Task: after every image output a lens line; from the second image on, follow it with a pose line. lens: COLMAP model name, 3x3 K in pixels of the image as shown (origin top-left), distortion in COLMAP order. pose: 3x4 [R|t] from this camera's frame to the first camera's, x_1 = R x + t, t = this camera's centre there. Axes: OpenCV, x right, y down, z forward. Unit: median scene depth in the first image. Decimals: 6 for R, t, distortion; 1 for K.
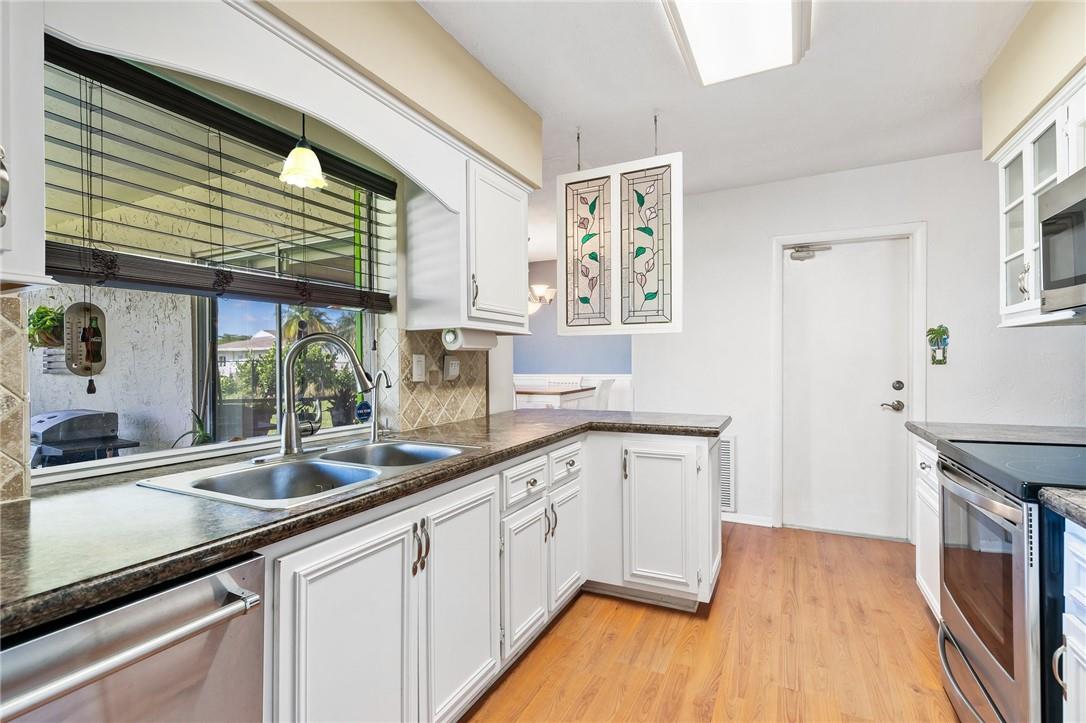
lens RADIAL K [[512.5, 0, 536.5], [0, 512.5, 364.1], [0, 0, 1]] dist [-0.001270, 0.000746]
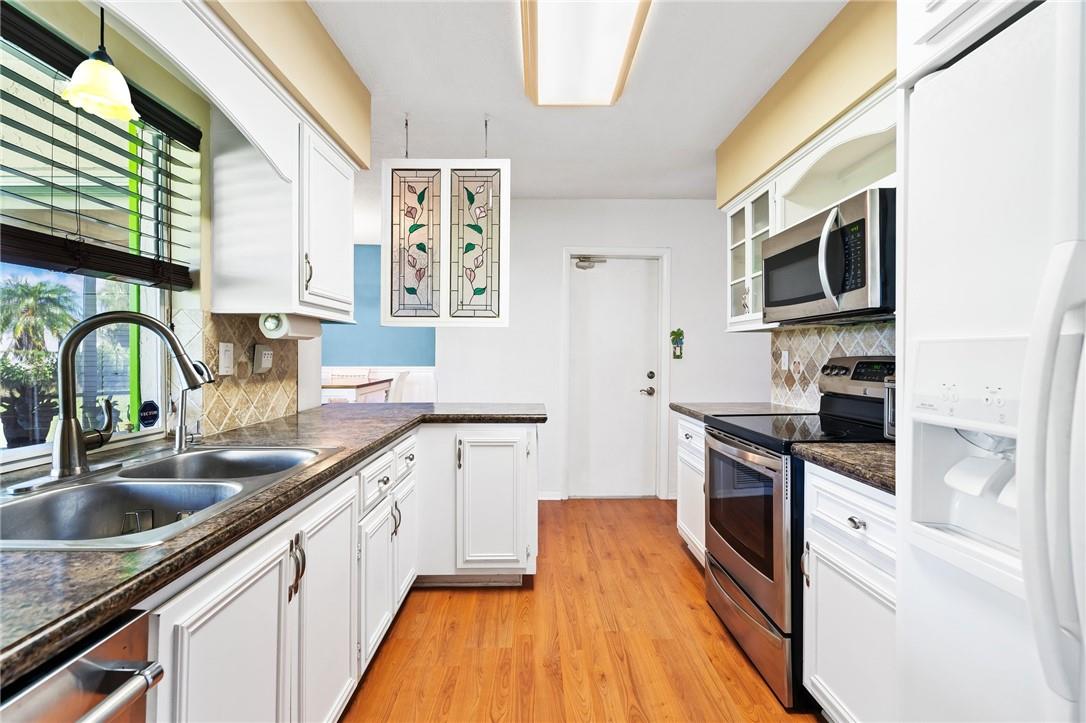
lens RADIAL K [[501.3, 0, 548.2], [0, 501.3, 355.0], [0, 0, 1]] dist [-0.002228, 0.000422]
pose [[0.883126, 0.009781, 0.469033, -0.150824], [-0.008268, 0.999952, -0.005285, 0.001498], [-0.469062, 0.000790, 0.883165, 0.036671]]
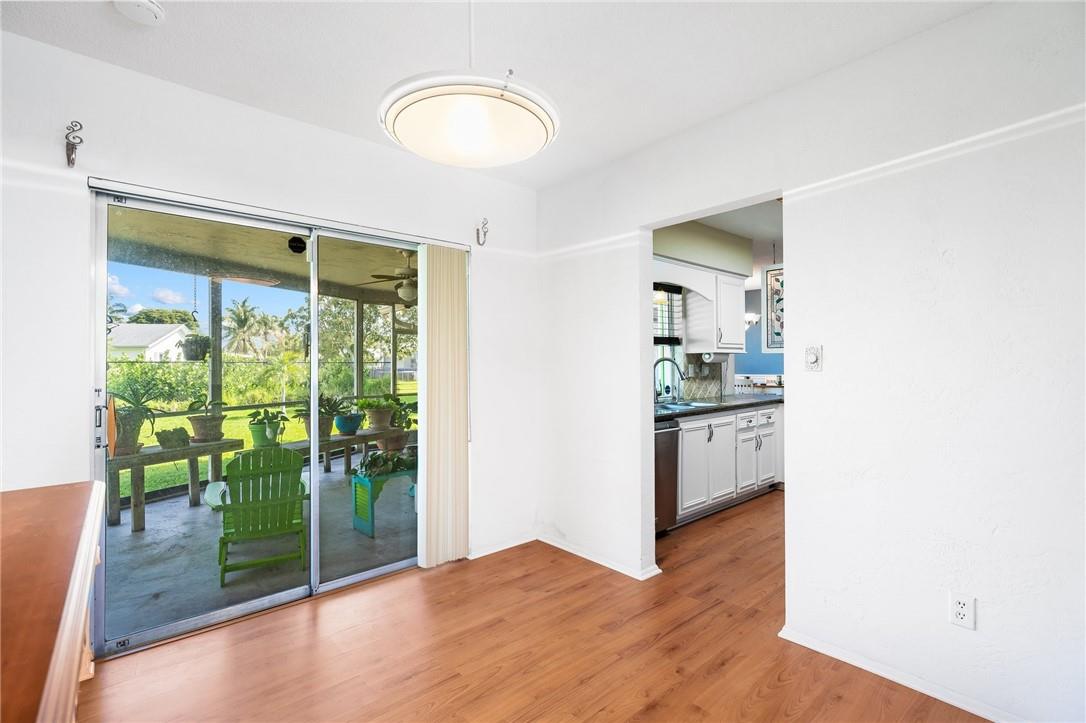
lens RADIAL K [[485.2, 0, 542.1], [0, 485.2, 359.5], [0, 0, 1]] dist [0.000175, 0.000216]
pose [[0.926826, -0.002111, -0.375486, -0.045149], [-0.002381, 0.999931, -0.011497, -0.013896], [0.375484, 0.011550, 0.926757, -1.134451]]
